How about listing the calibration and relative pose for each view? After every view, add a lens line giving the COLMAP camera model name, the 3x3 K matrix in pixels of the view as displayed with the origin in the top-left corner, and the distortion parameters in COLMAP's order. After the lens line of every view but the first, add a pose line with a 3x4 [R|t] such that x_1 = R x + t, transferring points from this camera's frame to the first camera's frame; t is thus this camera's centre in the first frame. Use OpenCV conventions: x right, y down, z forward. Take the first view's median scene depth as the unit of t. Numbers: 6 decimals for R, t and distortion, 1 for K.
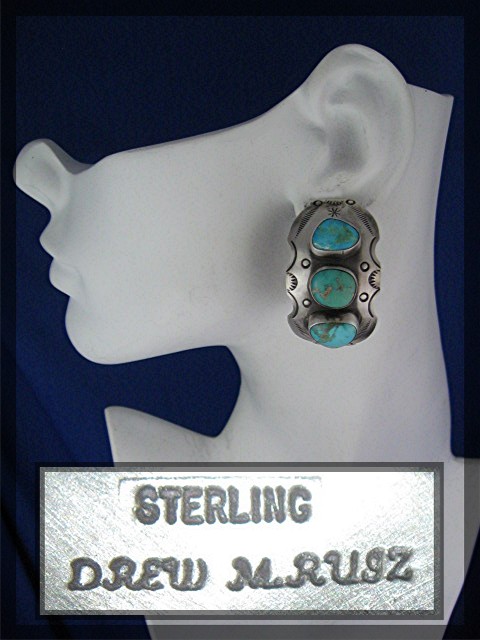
lens RADIAL K [[652.2, 0, 240.0], [0, 652.2, 320.0], [0, 0, 1]] dist [-0.013271, -0.006641]
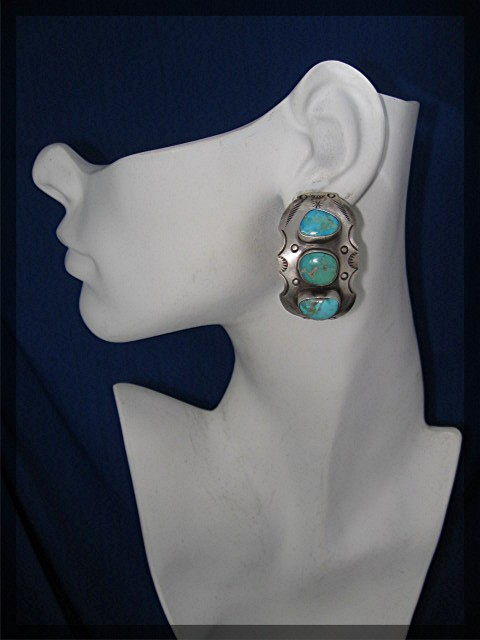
lens RADIAL K [[687.9, 0, 240.0], [0, 687.9, 320.0], [0, 0, 1]] dist [-0.000242, 0.001113]
pose [[0.998758, -0.018435, 0.046283, -0.056327], [0.018888, 0.999778, -0.009378, 0.051668], [-0.046100, 0.010240, 0.998884, -0.227584]]
